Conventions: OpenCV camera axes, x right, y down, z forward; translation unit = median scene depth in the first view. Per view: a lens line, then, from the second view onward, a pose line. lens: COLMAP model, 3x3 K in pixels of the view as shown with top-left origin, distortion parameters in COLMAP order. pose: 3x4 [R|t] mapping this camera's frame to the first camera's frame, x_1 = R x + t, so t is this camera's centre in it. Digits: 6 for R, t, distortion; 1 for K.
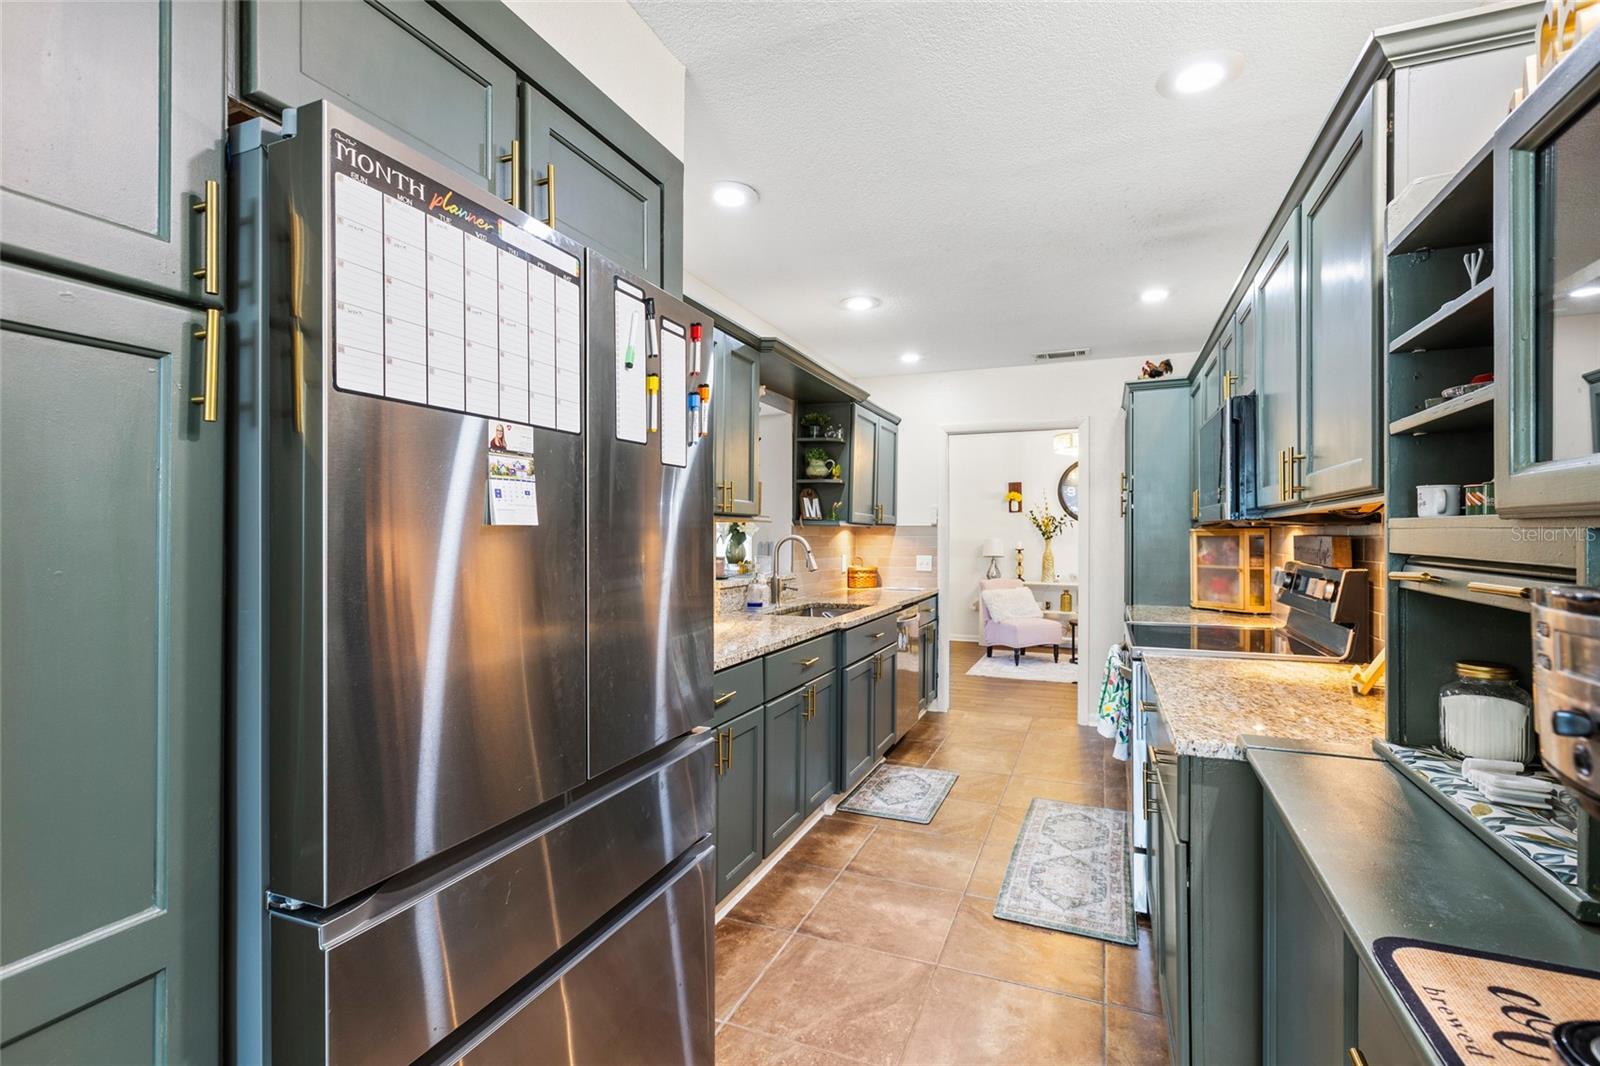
lens RADIAL K [[721.2, 0, 794.7], [0, 721.2, 538.0], [0, 0, 1]] dist [0.004605, 0.001361]
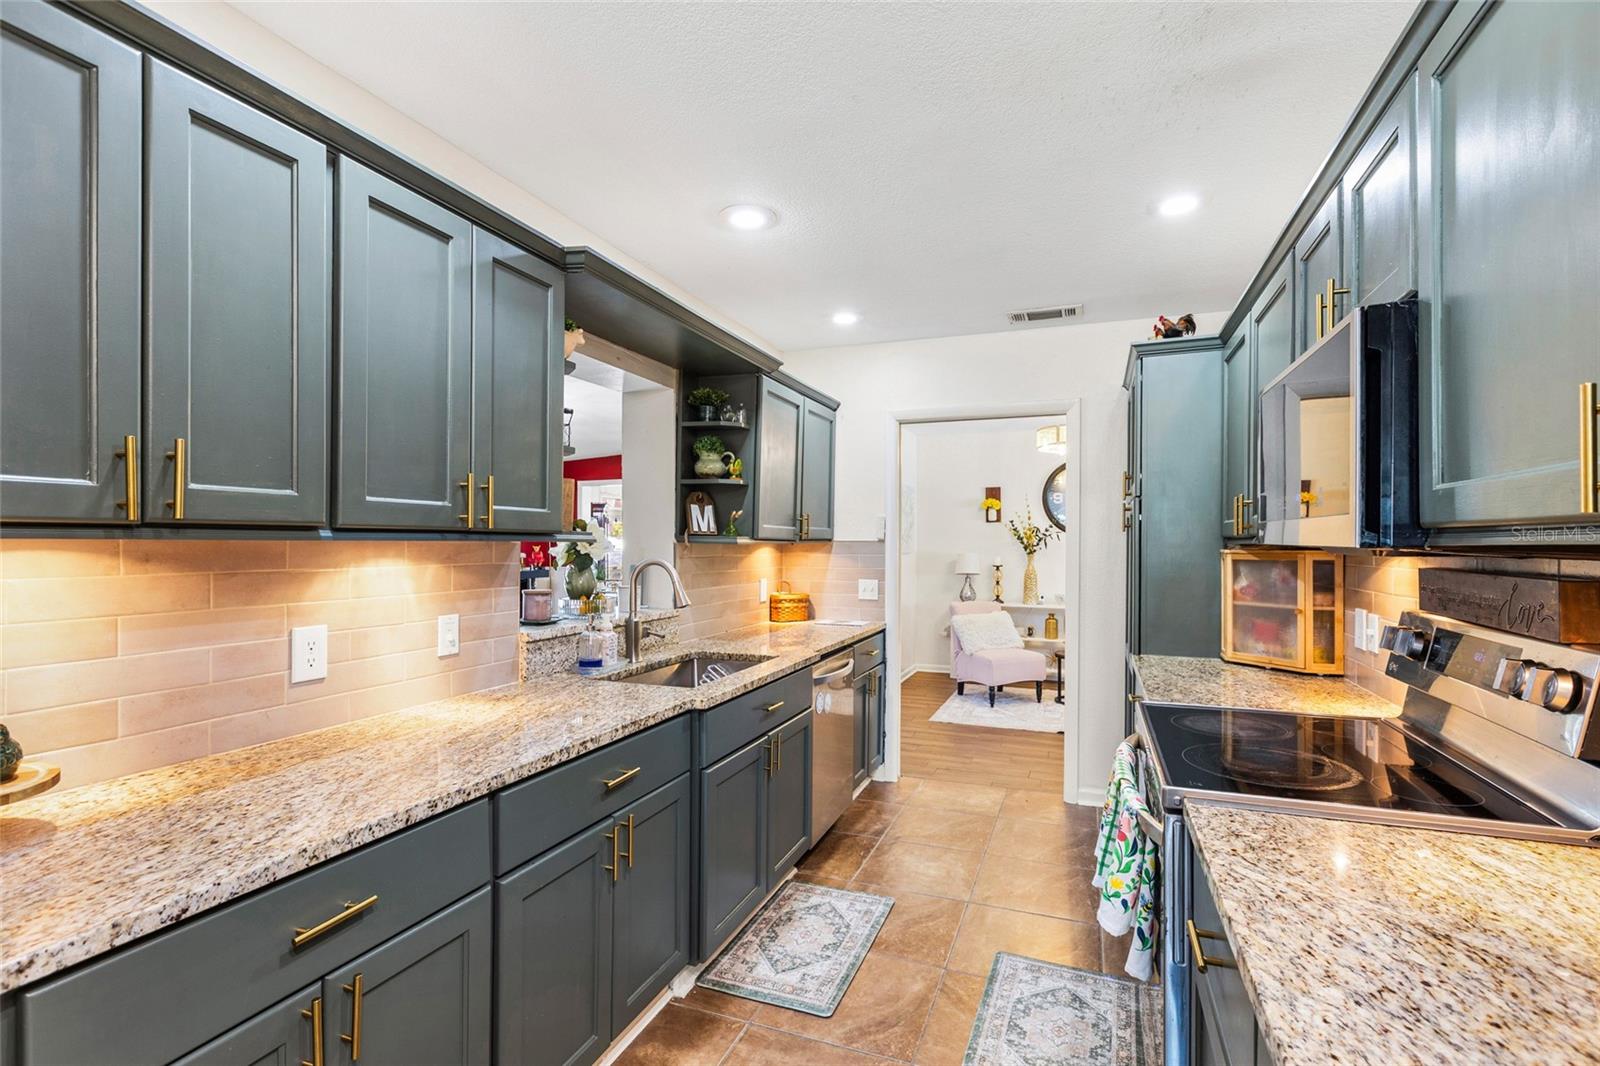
lens RADIAL K [[721.2, 0, 802.8], [0, 721.2, 550.8], [0, 0, 1]] dist [0.004605, 0.001361]
pose [[0.999690, 0.000756, 0.024901, 0.119973], [-0.000931, 0.999975, 0.007041, -0.016189], [-0.024895, -0.007062, 0.999665, 0.304001]]
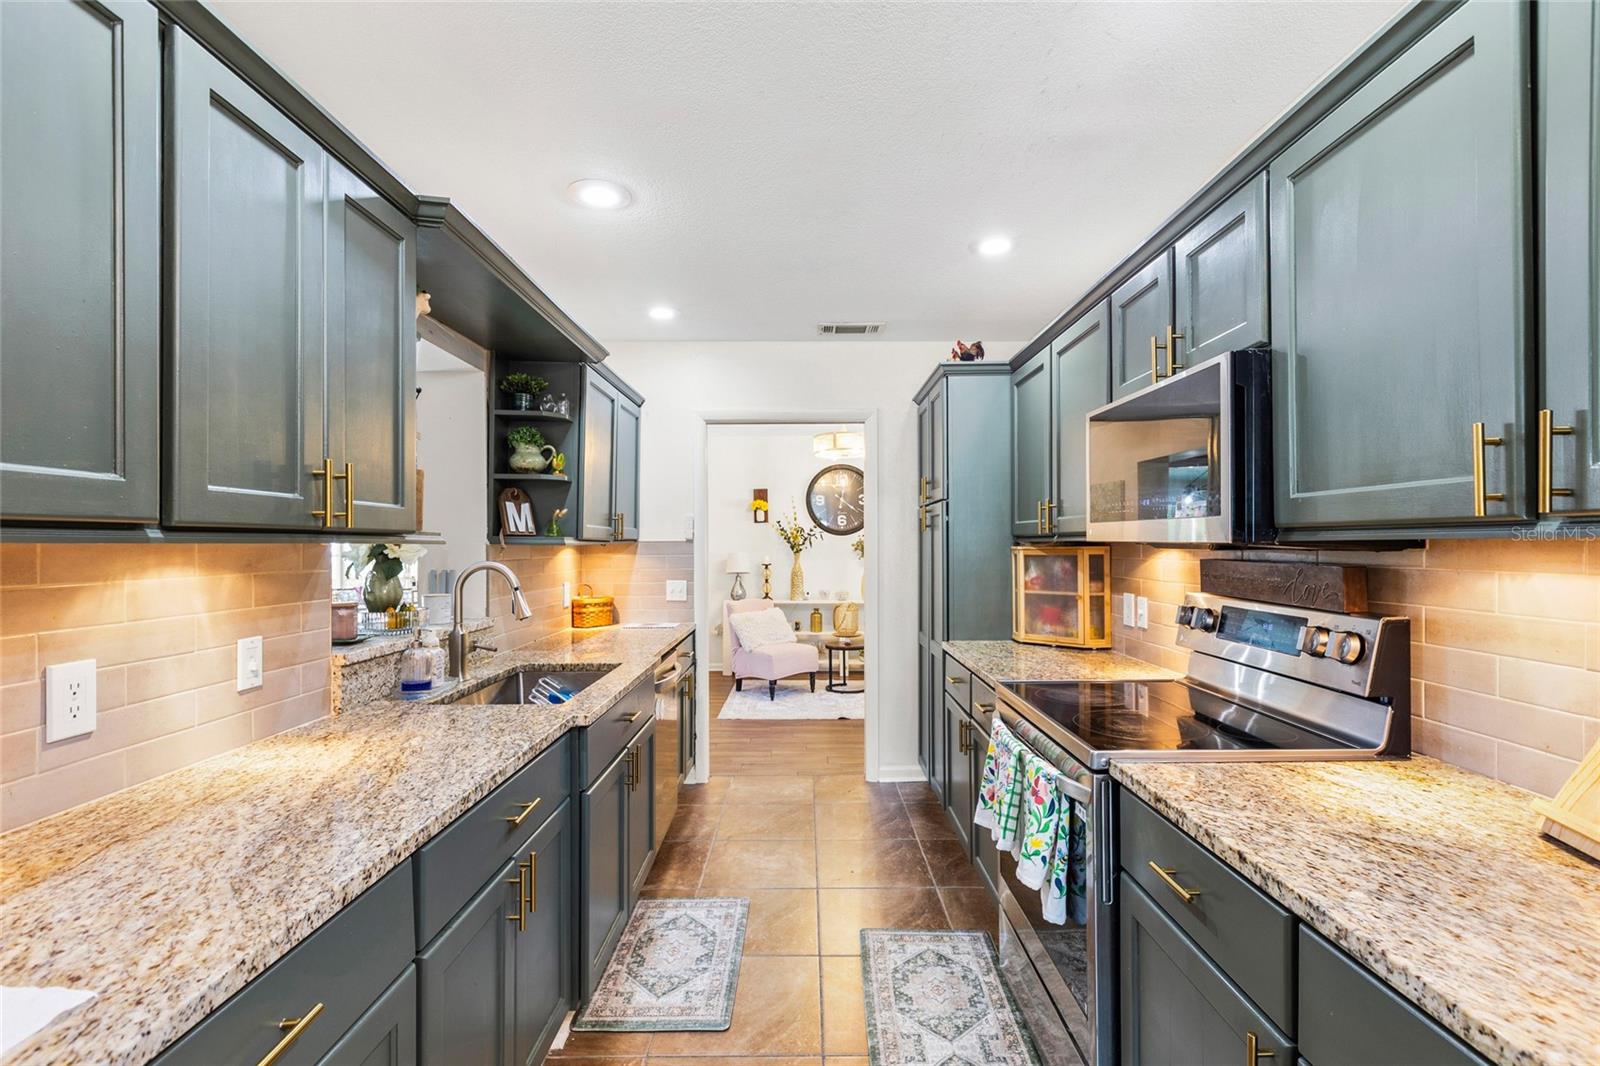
lens RADIAL K [[721.2, 0, 787.4], [0, 721.2, 549.4], [0, 0, 1]] dist [0.004605, 0.001361]
pose [[0.926752, -0.008719, 0.375573, 0.002689], [0.006877, 0.999957, 0.006246, -0.016621], [-0.375611, -0.003206, 0.926772, 0.336705]]
